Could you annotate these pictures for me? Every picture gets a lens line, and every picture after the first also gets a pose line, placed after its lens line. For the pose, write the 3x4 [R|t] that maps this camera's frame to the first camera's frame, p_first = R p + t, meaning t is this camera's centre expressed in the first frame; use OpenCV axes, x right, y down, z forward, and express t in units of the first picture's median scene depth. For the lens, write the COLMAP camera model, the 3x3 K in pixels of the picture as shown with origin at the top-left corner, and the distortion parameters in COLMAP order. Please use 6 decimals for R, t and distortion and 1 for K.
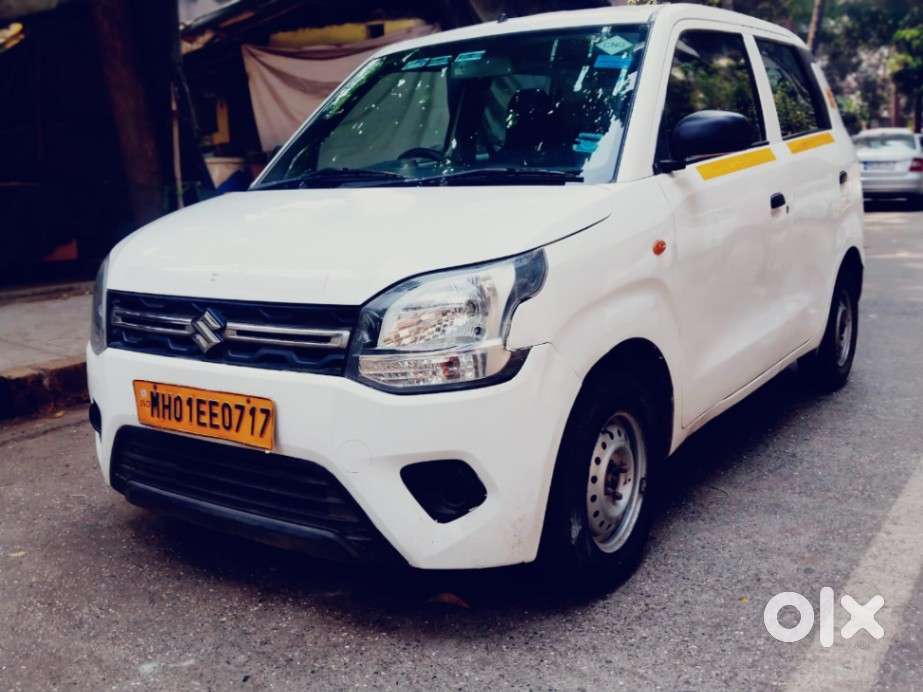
lens RADIAL K [[881.3, 0, 462.7], [0, 881.3, 349.2], [0, 0, 1]] dist [0.109311, -0.212474]
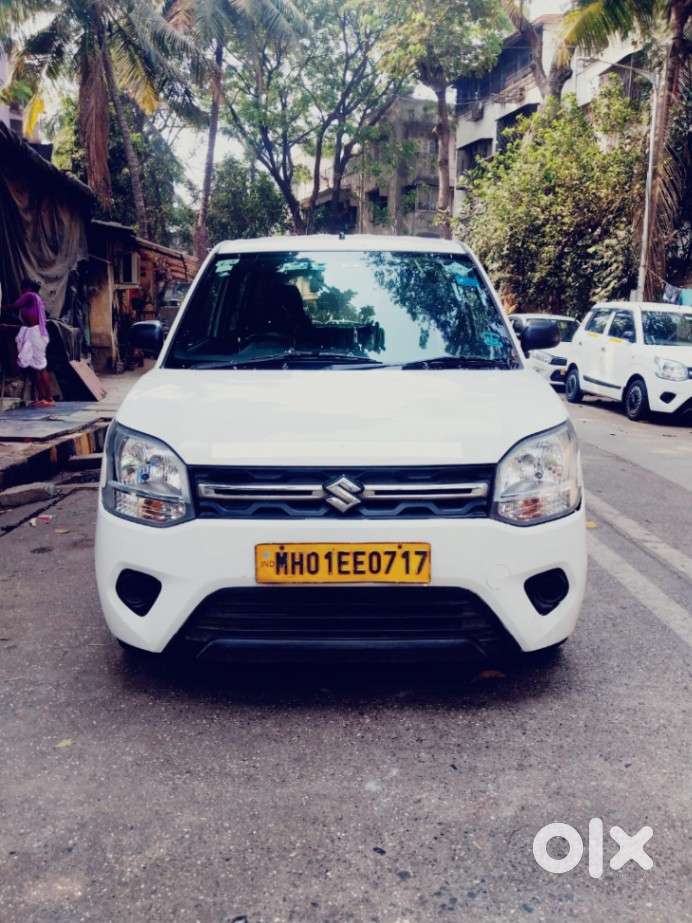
lens RADIAL K [[709.0, 0, 346.0], [0, 709.0, 461.5], [0, 0, 1]] dist [0.115321, -0.224009]
pose [[0.822438, -0.065660, 0.565052, -0.820408], [0.078238, 0.996933, 0.001970, -0.065209], [-0.563448, 0.042589, 0.825053, 0.210991]]
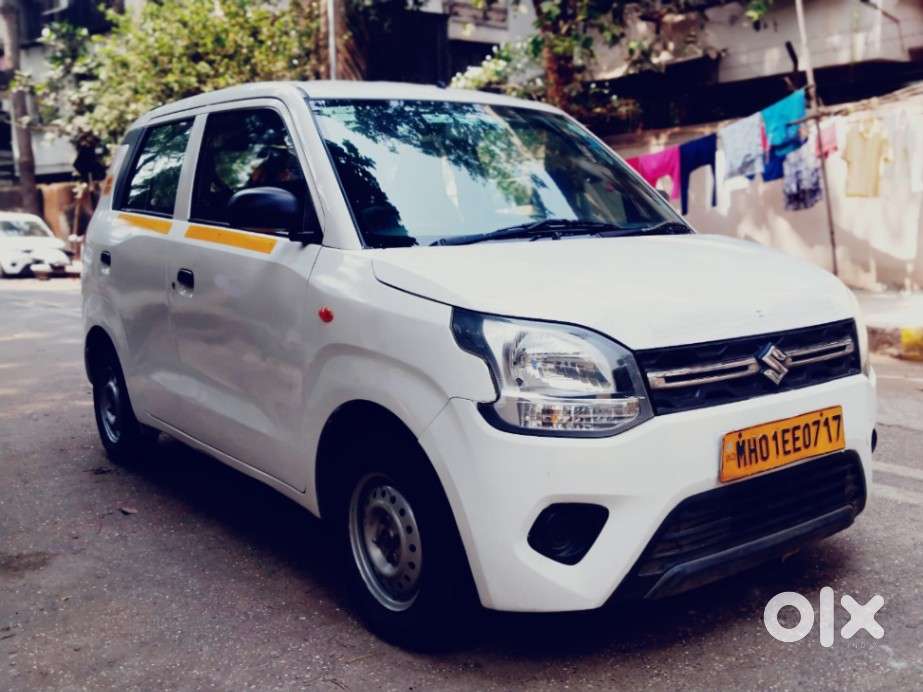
lens RADIAL K [[889.6, 0, 461.6], [0, 889.6, 348.3], [0, 0, 1]] dist [0.061893, -0.123570]
pose [[0.333166, -0.098615, 0.937697, -1.395683], [0.191732, 0.980822, 0.035027, -0.145765], [-0.923168, 0.168117, 0.345685, 0.972733]]
